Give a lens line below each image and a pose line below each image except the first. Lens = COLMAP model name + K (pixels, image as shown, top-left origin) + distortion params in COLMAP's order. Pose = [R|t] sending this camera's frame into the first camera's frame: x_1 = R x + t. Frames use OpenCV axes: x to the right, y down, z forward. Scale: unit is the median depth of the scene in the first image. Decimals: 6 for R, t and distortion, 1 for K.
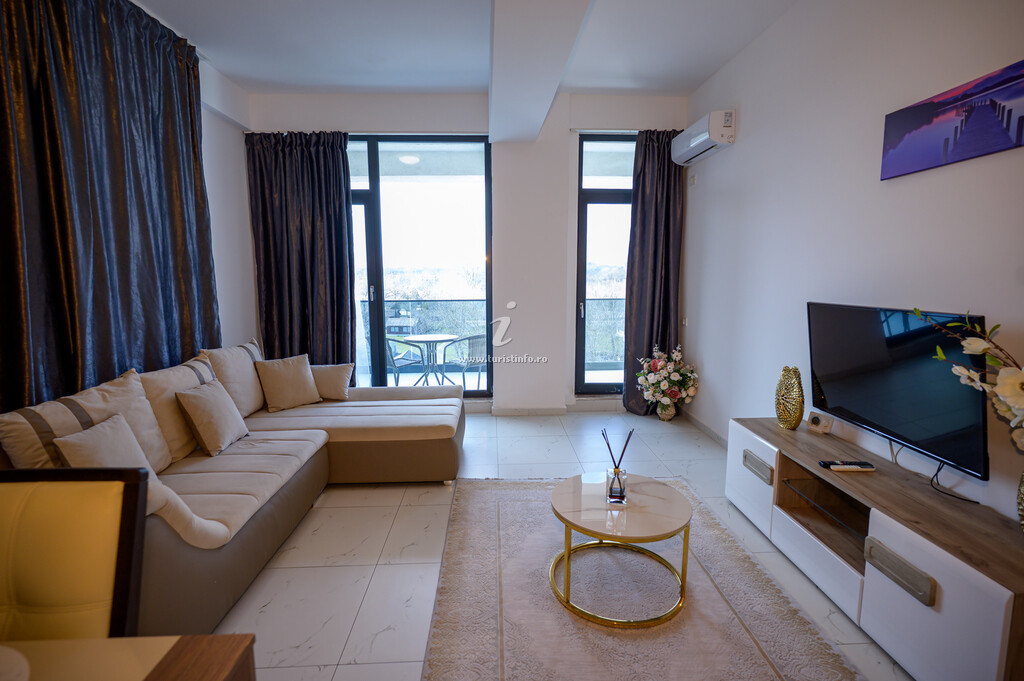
lens RADIAL K [[487.2, 0, 514.2], [0, 487.2, 340.4], [0, 0, 1]] dist [-0.002375, 0.001984]
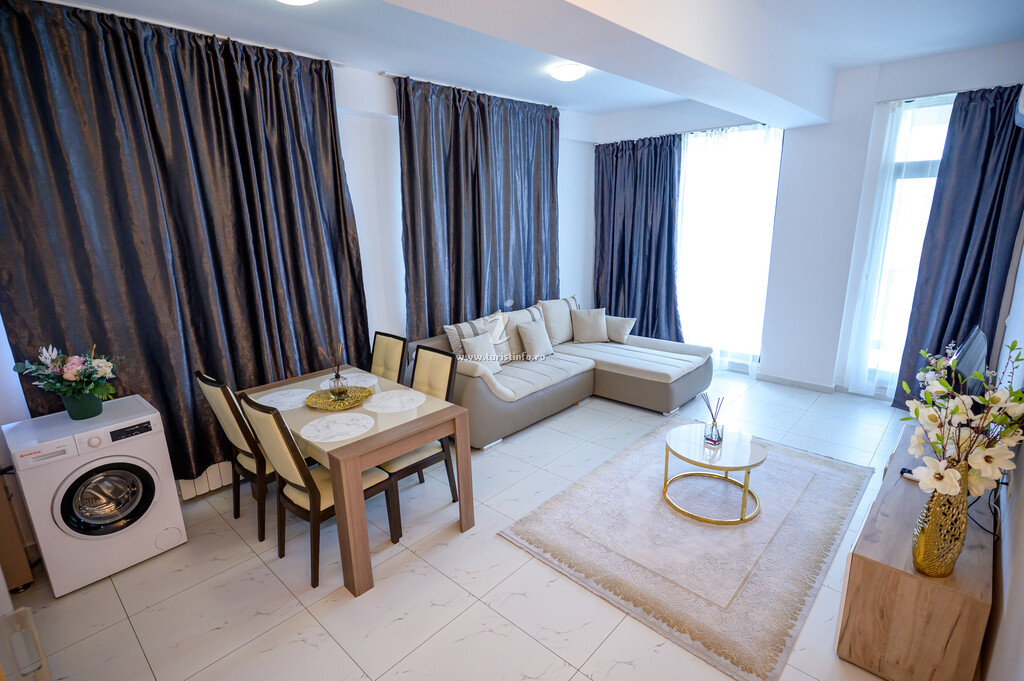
lens RADIAL K [[511.7, 0, 512.4], [0, 511.7, 337.4], [0, 0, 1]] dist [0.001006, 0.001141]
pose [[0.697668, 0.157215, -0.698958, 0.392903], [-0.072249, 0.986091, 0.149684, -0.079823], [0.712769, -0.053931, 0.699323, -0.229876]]
